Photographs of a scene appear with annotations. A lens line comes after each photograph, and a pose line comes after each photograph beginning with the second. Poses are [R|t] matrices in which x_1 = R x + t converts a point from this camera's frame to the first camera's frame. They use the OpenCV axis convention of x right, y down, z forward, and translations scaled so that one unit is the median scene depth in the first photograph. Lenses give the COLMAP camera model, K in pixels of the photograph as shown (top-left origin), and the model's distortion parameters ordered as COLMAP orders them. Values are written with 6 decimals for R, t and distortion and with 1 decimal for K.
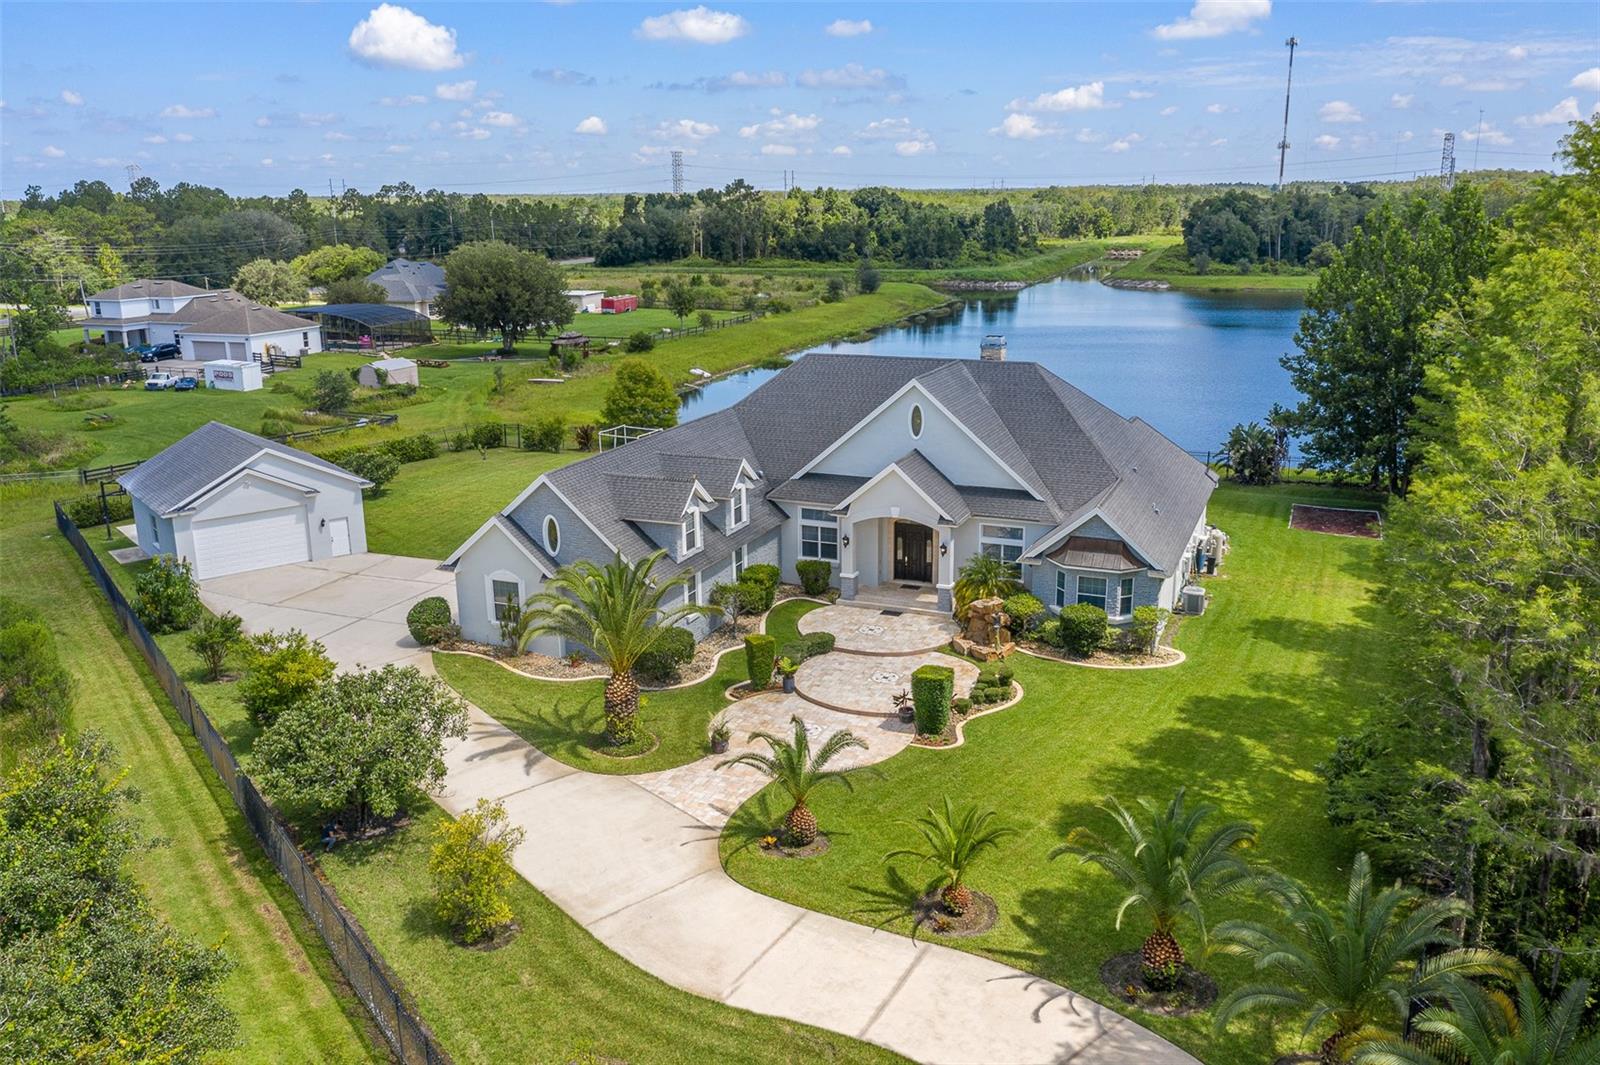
lens RADIAL K [[1251.4, 0, 793.9], [0, 1251.4, 537.3], [0, 0, 1]] dist [-0.002528, 0.007499]
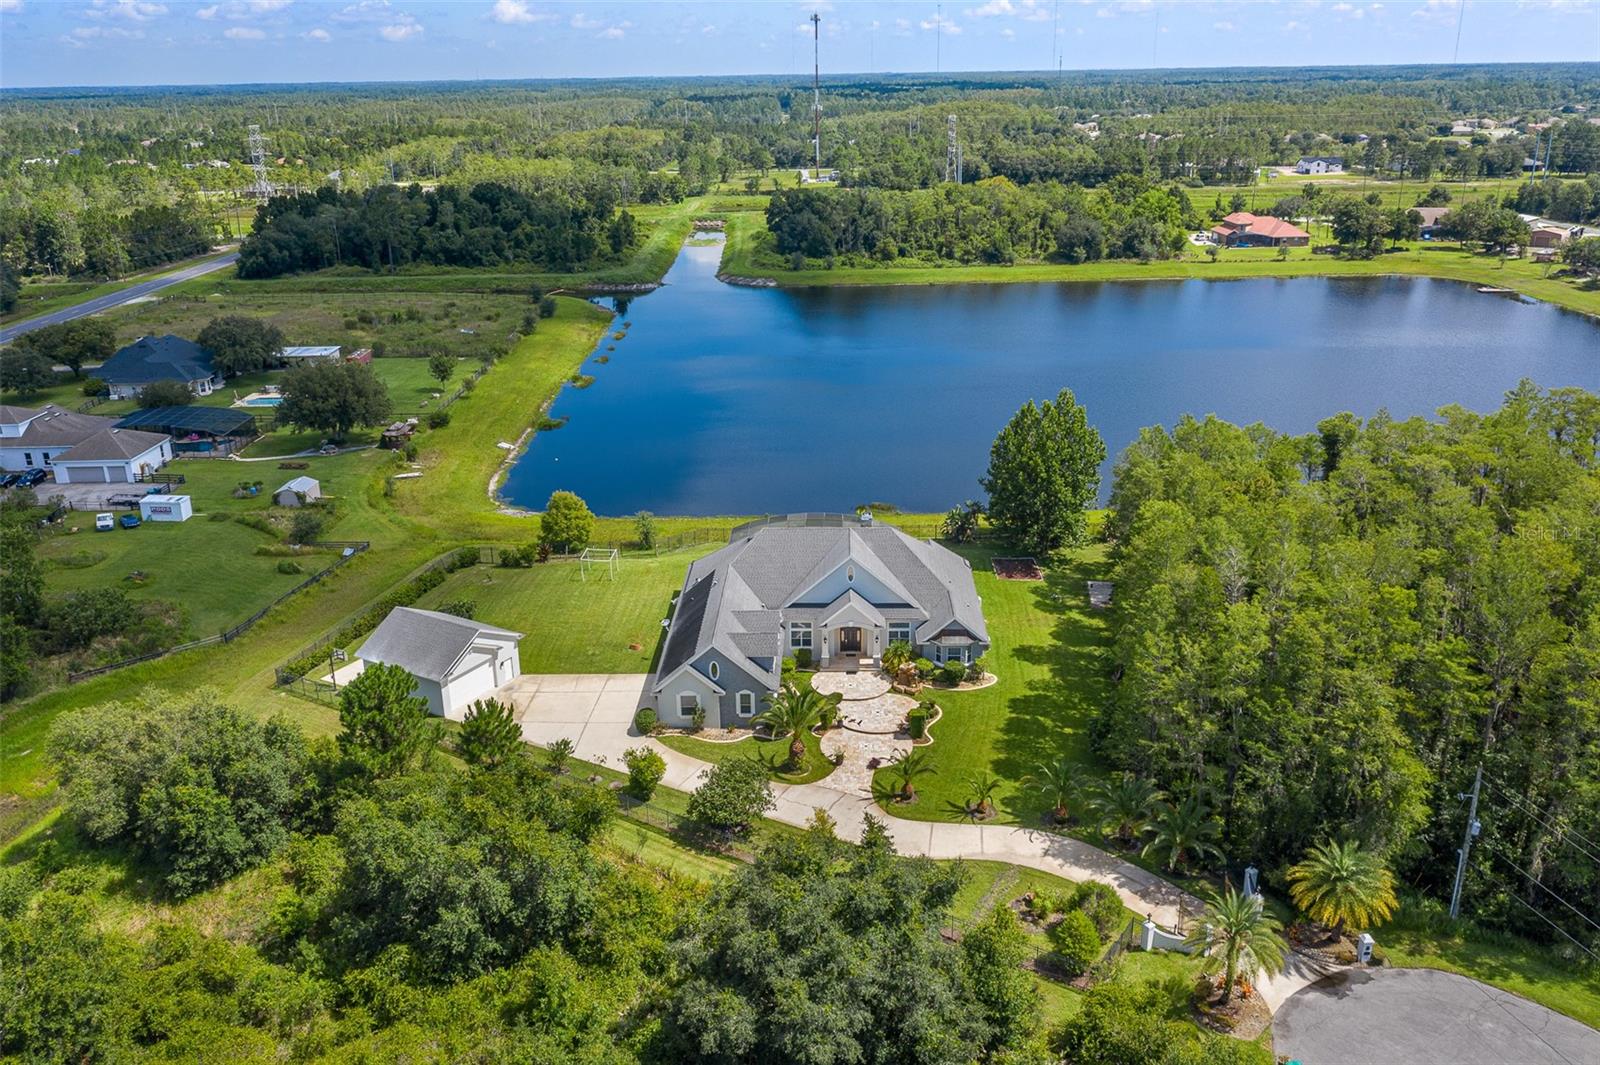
lens RADIAL K [[1251.4, 0, 793.9], [0, 1251.4, 537.3], [0, 0, 1]] dist [-0.002528, 0.007499]
pose [[0.930807, -0.126243, 0.343017, -0.387794], [0.098077, 0.990309, 0.098331, -0.209329], [-0.352106, -0.057885, 0.934168, -0.475214]]
